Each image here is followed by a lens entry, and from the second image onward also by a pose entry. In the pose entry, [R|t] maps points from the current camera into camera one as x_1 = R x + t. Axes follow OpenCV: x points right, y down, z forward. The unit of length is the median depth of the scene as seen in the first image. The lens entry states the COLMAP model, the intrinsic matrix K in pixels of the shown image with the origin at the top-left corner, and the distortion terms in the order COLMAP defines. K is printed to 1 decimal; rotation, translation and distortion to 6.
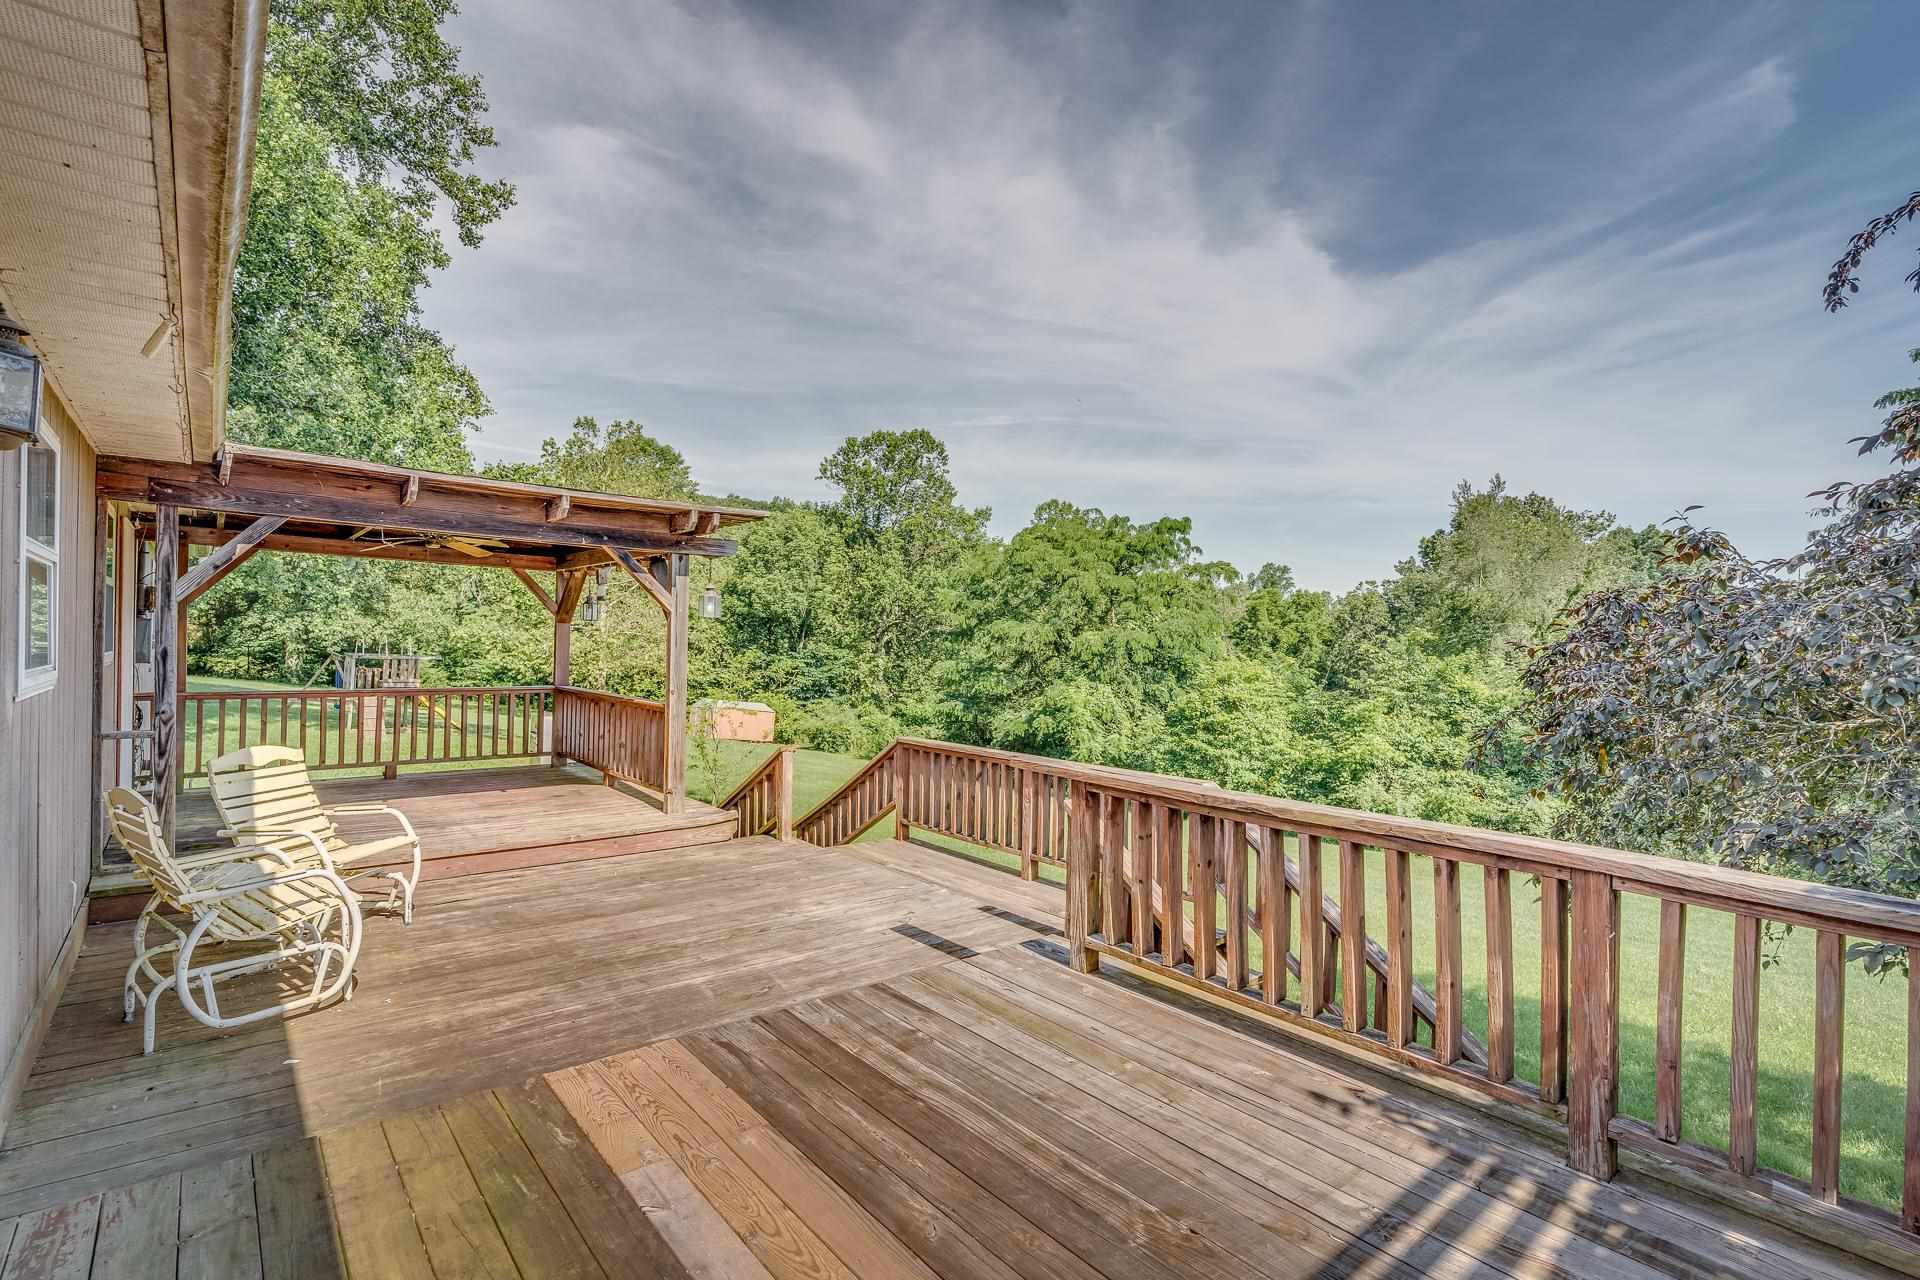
lens RADIAL K [[908.6, 0, 959.0], [0, 908.6, 637.4], [0, 0, 1]] dist [0.001822, -0.001122]
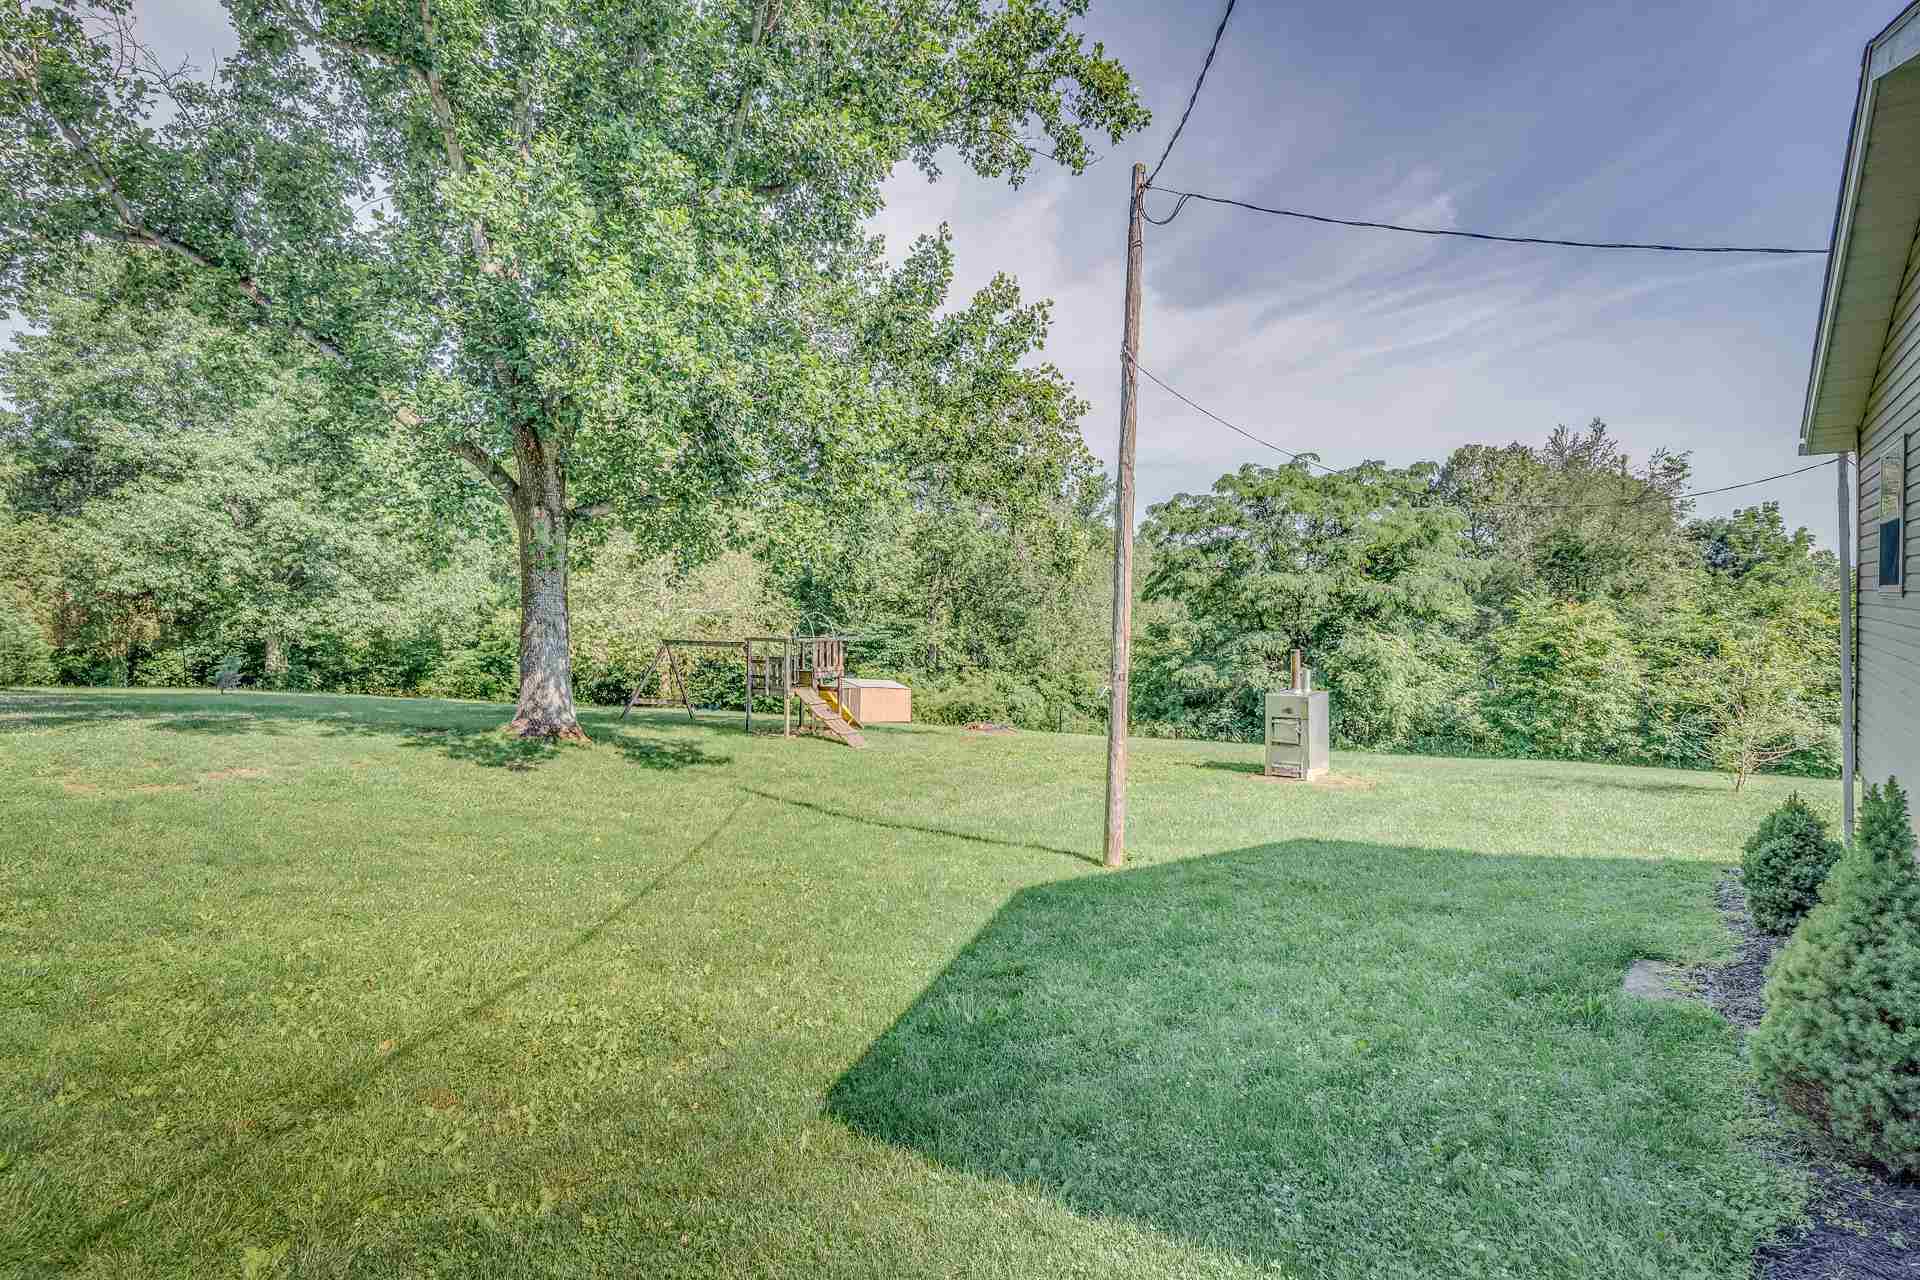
lens RADIAL K [[908.6, 0, 946.1], [0, 908.6, 649.1], [0, 0, 1]] dist [0.001822, -0.001122]
pose [[0.982356, -0.052255, 0.179570, -0.326264], [0.043219, 0.997612, 0.053872, -0.004358], [-0.181957, -0.045161, 0.982269, 0.100221]]
